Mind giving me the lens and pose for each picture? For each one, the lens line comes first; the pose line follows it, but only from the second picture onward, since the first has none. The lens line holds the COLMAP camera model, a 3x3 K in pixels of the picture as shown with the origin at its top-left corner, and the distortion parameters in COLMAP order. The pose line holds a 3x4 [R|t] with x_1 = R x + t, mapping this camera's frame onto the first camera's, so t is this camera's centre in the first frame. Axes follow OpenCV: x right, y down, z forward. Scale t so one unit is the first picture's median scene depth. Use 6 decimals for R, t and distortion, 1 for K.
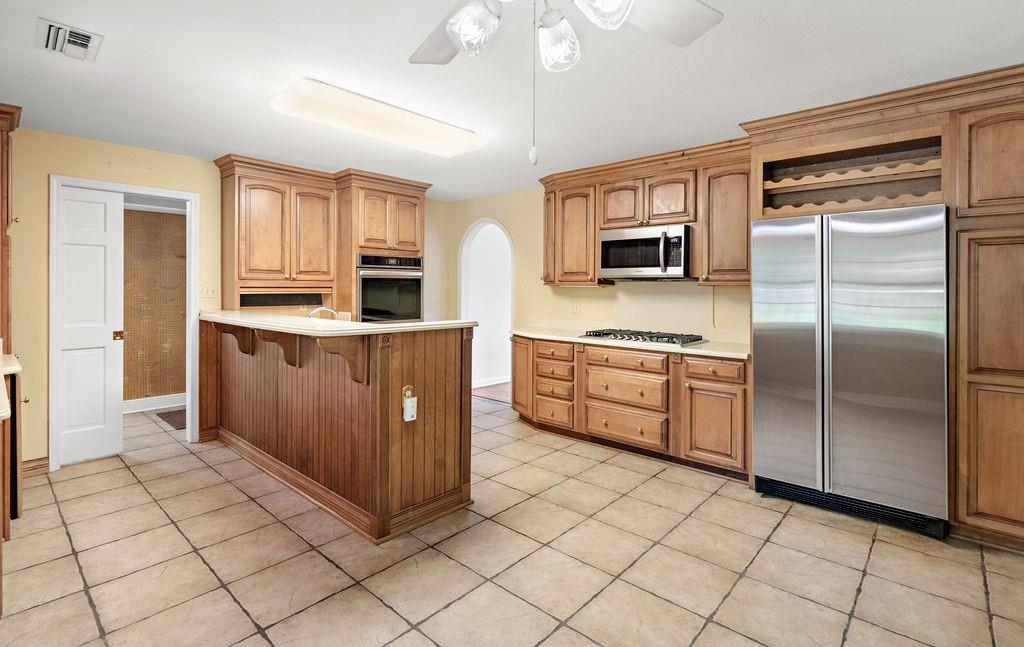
lens RADIAL K [[479.4, 0, 509.4], [0, 479.4, 287.5], [0, 0, 1]] dist [0.001105, 0.000018]
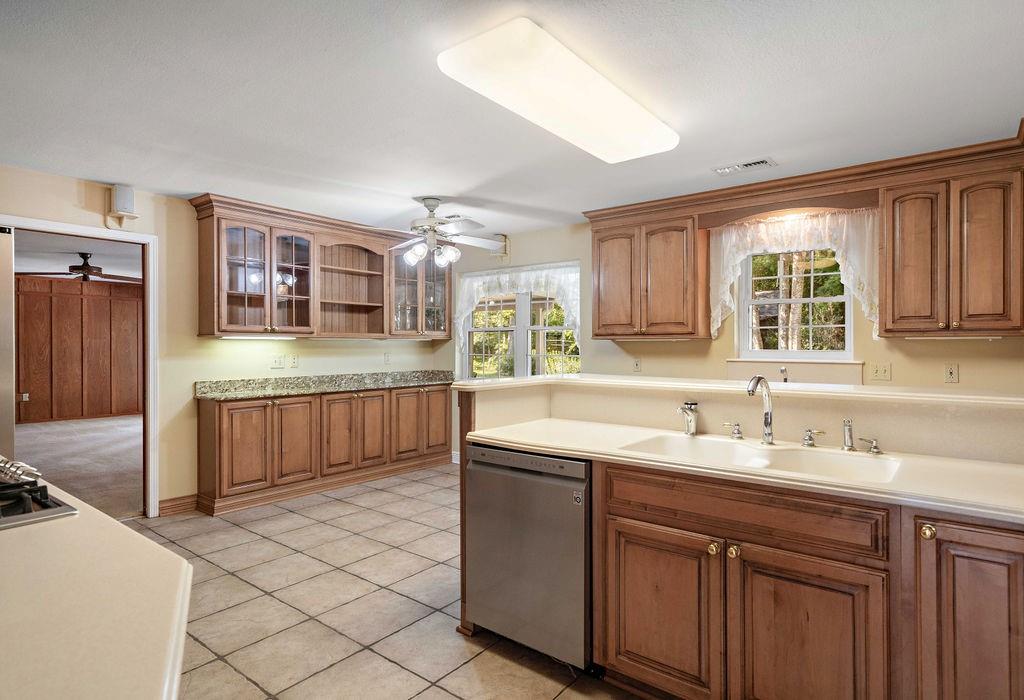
lens RADIAL K [[549.6, 0, 515.6], [0, 549.6, 348.0], [0, 0, 1]] dist [0.002218, 0.000044]
pose [[-0.998122, 0.001210, -0.061243, -0.141804], [0.000862, 0.999983, 0.005710, 0.018932], [0.061249, 0.005647, -0.998107, 2.284877]]
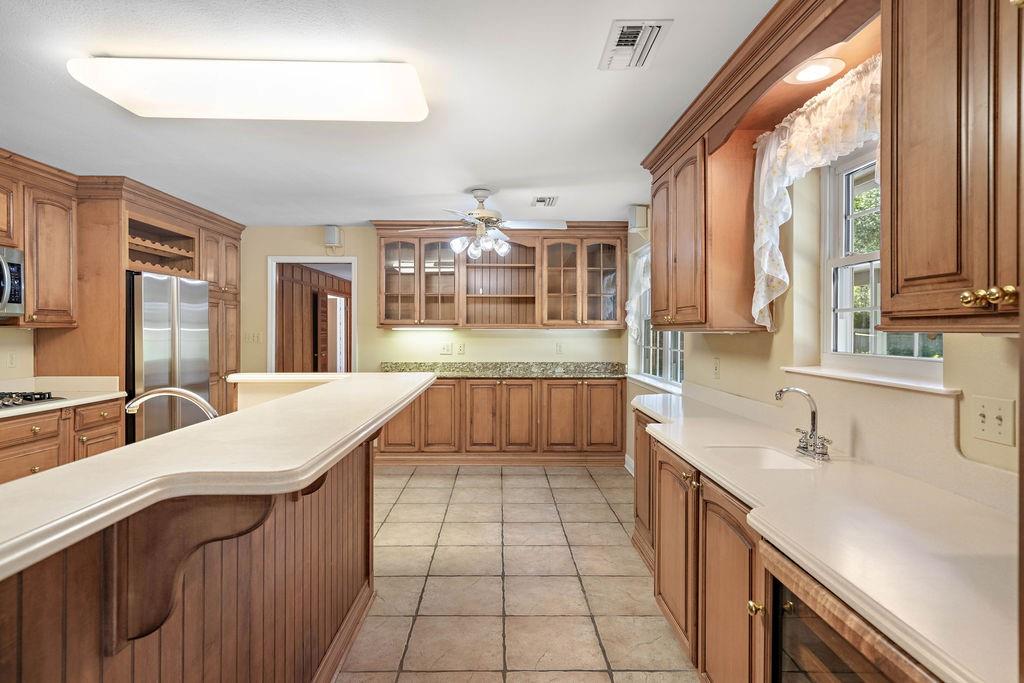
lens RADIAL K [[536.1, 0, 512.0], [0, 536.1, 334.7], [0, 0, 1]] dist [-0.001056, -0.000173]
pose [[-0.683376, -0.007713, 0.730026, -1.303996], [-0.000674, 0.999950, 0.009934, -0.004653], [-0.730066, 0.006297, -0.683348, 1.594541]]
